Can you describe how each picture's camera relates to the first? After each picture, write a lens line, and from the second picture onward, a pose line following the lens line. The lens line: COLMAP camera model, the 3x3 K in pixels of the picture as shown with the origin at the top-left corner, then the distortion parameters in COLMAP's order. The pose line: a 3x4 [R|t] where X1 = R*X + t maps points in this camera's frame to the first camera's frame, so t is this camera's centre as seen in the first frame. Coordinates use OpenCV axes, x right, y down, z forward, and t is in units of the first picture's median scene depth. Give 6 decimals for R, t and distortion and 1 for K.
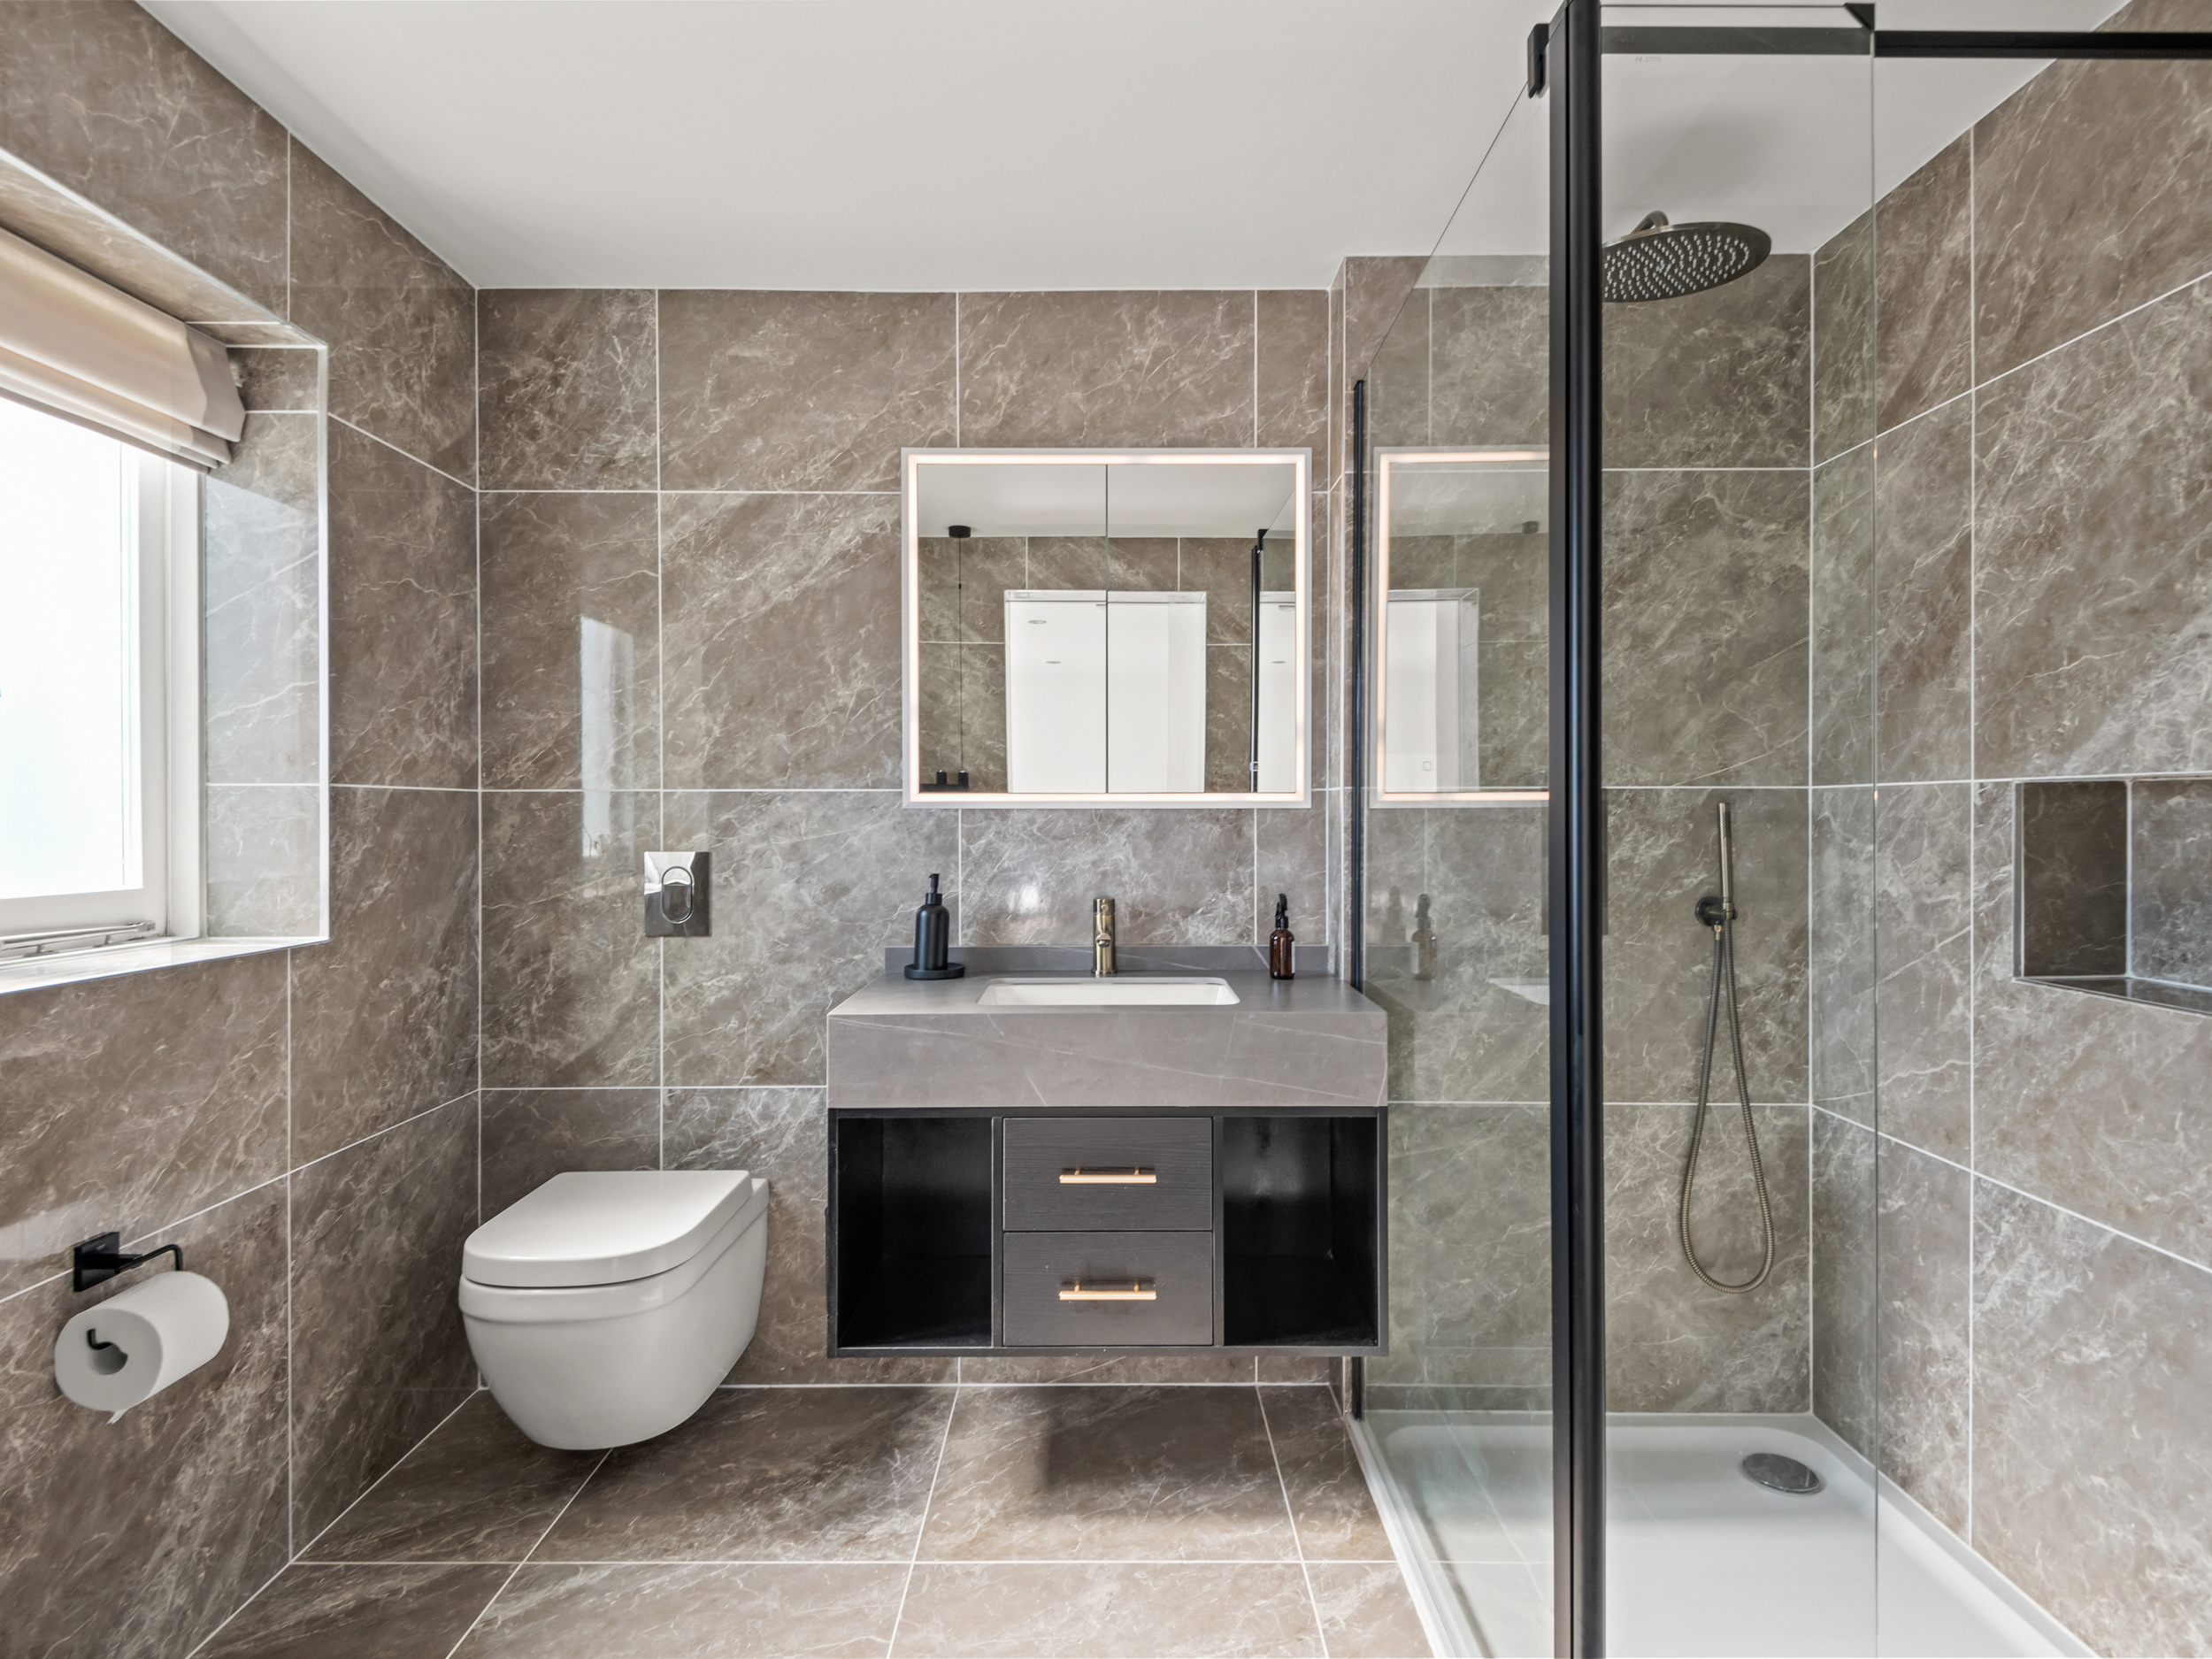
lens RADIAL K [[1104.3, 0, 1108.1], [0, 1104.3, 805.6], [0, 0, 1]] dist [-0.000965, -0.000558]
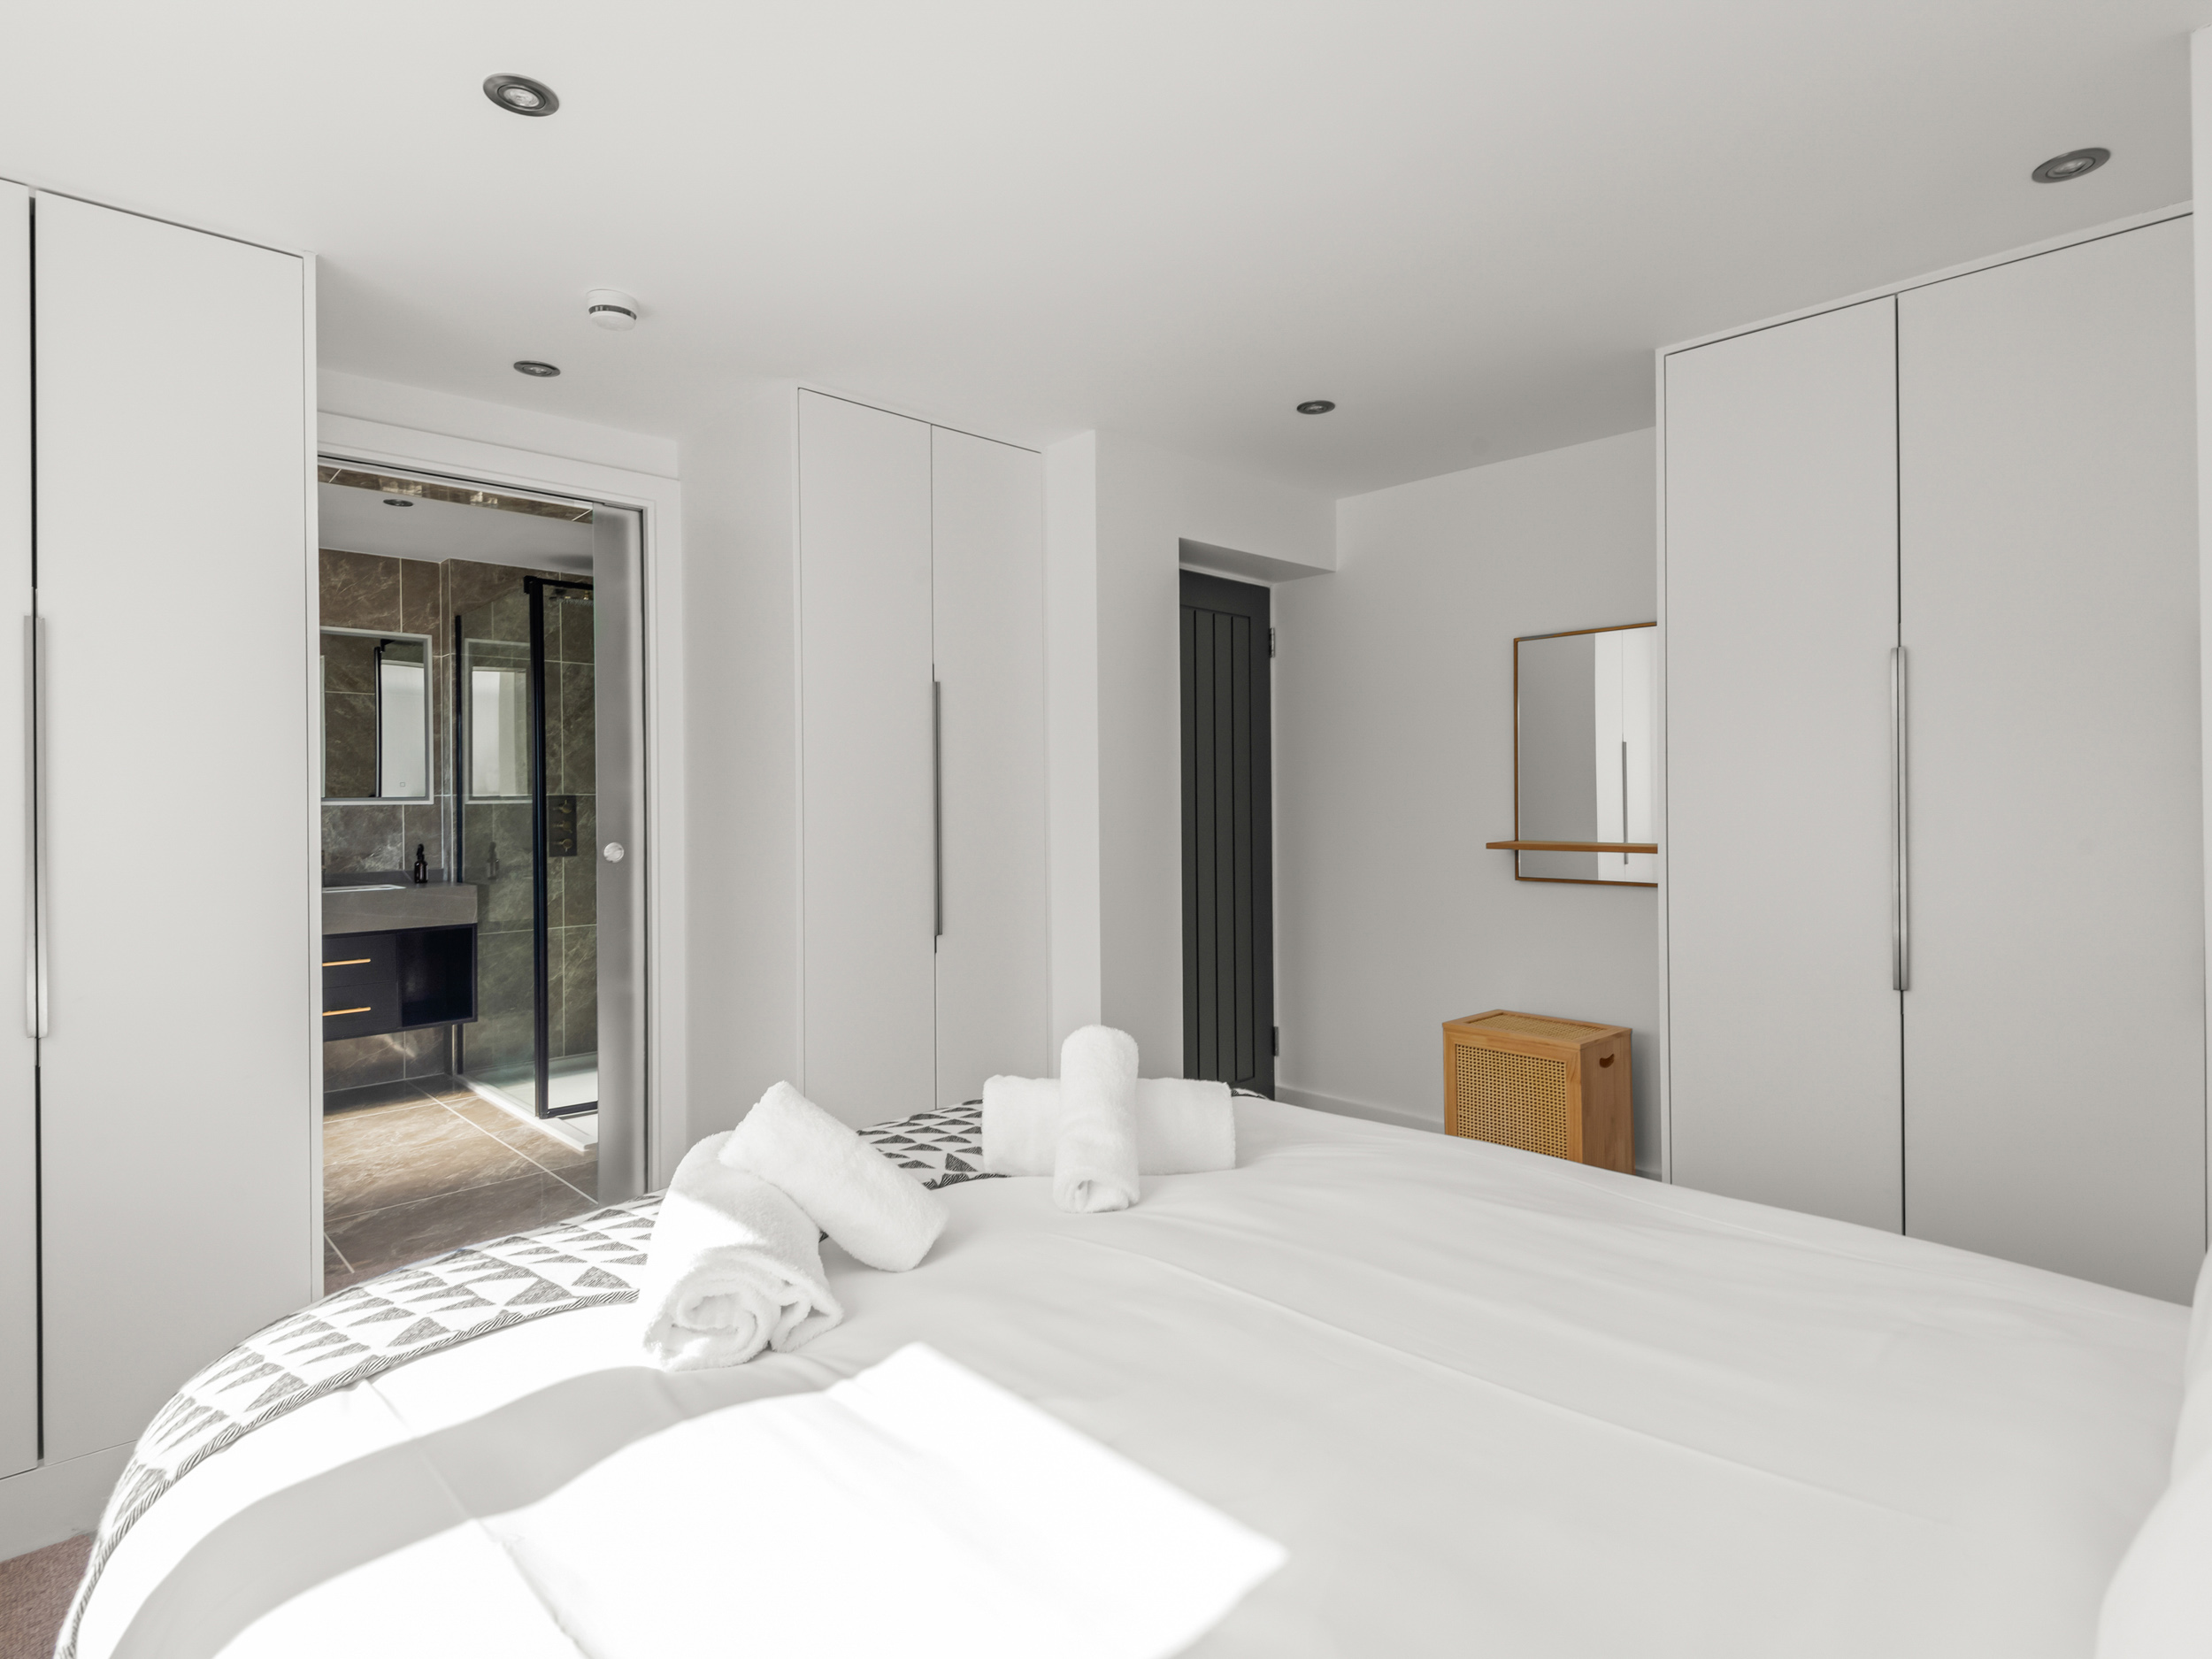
lens RADIAL K [[1104.3, 0, 1108.1], [0, 1104.3, 805.6], [0, 0, 1]] dist [-0.000965, -0.000558]
pose [[0.706342, -0.012046, 0.707769, -0.409740], [0.008504, 0.999927, 0.008532, -0.002301], [-0.707820, -0.000008, 0.706393, -1.445230]]
